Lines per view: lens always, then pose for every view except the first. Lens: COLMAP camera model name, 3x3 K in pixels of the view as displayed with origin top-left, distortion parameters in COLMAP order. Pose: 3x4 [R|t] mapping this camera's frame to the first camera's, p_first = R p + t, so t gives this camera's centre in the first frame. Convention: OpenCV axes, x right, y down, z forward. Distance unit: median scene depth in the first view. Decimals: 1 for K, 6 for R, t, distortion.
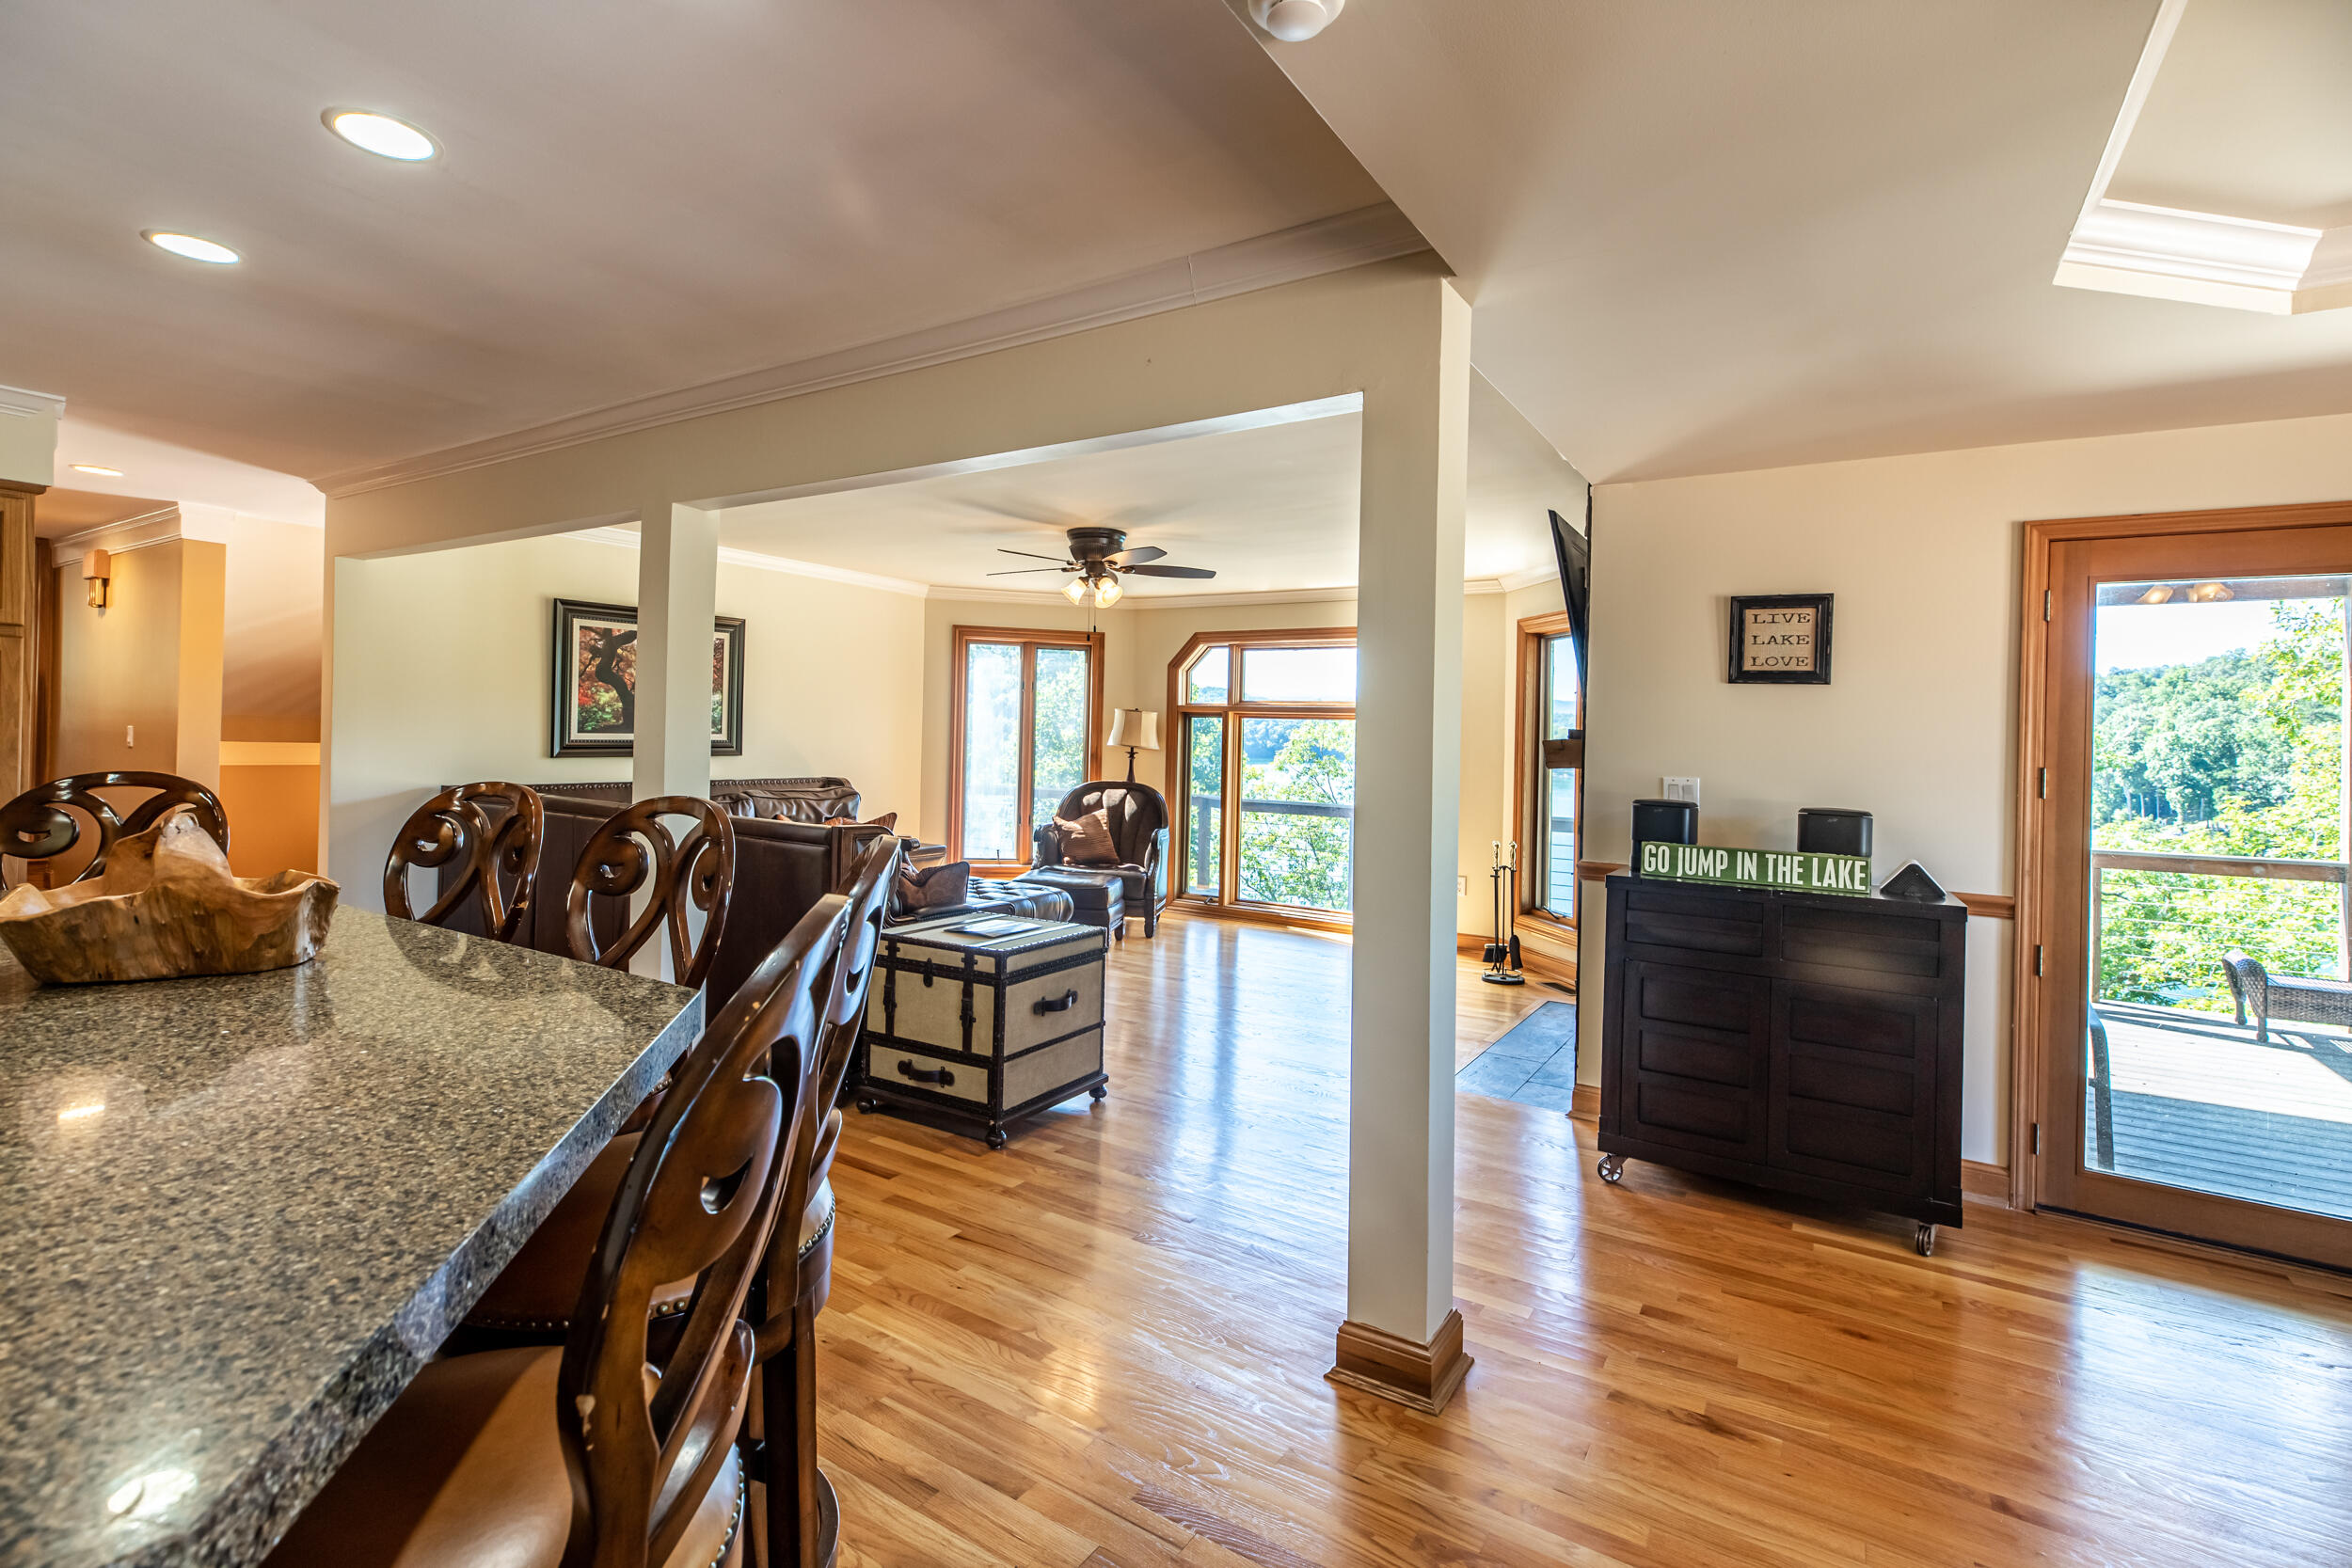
lens RADIAL K [[1072.7, 0, 1184.6], [0, 1072.7, 730.7], [0, 0, 1]] dist [0.006459, -0.000605]
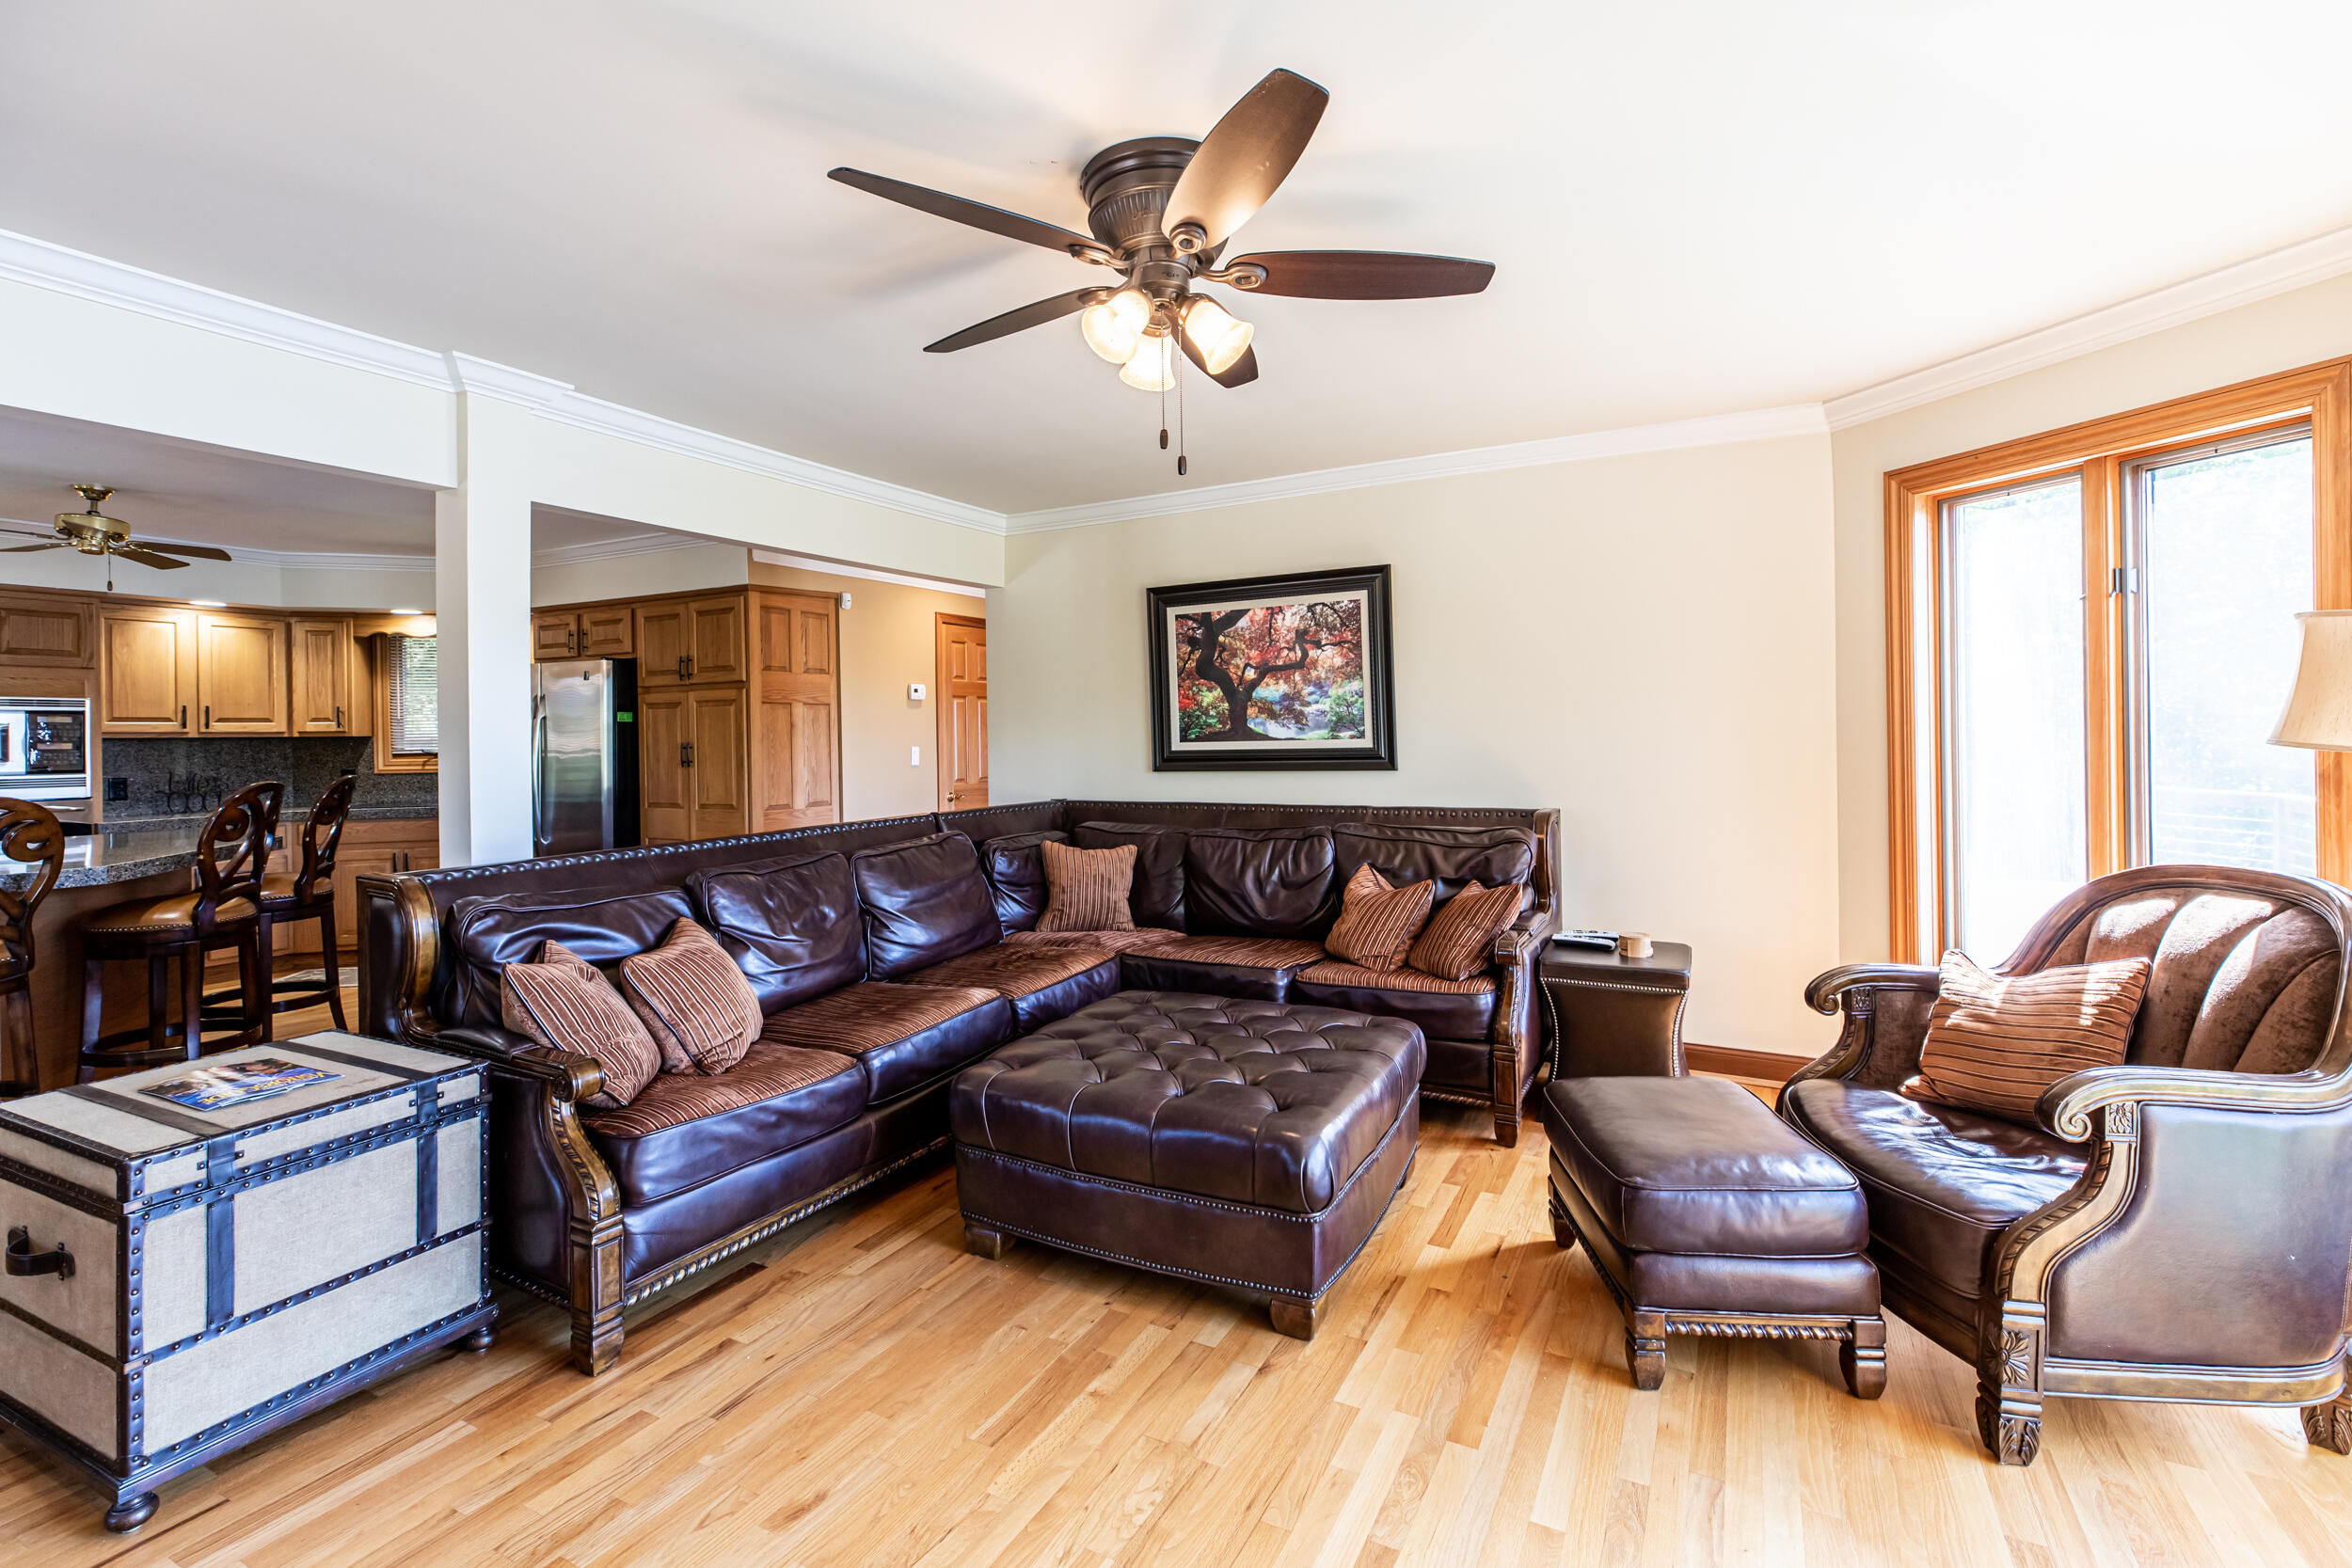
lens RADIAL K [[1072.7, 0, 1164.0], [0, 1072.7, 731.3], [0, 0, 1]] dist [0.006459, -0.000605]
pose [[0.066213, -0.028638, -0.997394, 0.283406], [0.022262, 0.999382, -0.027217, 0.016506], [0.997557, -0.020401, 0.066810, 0.971561]]
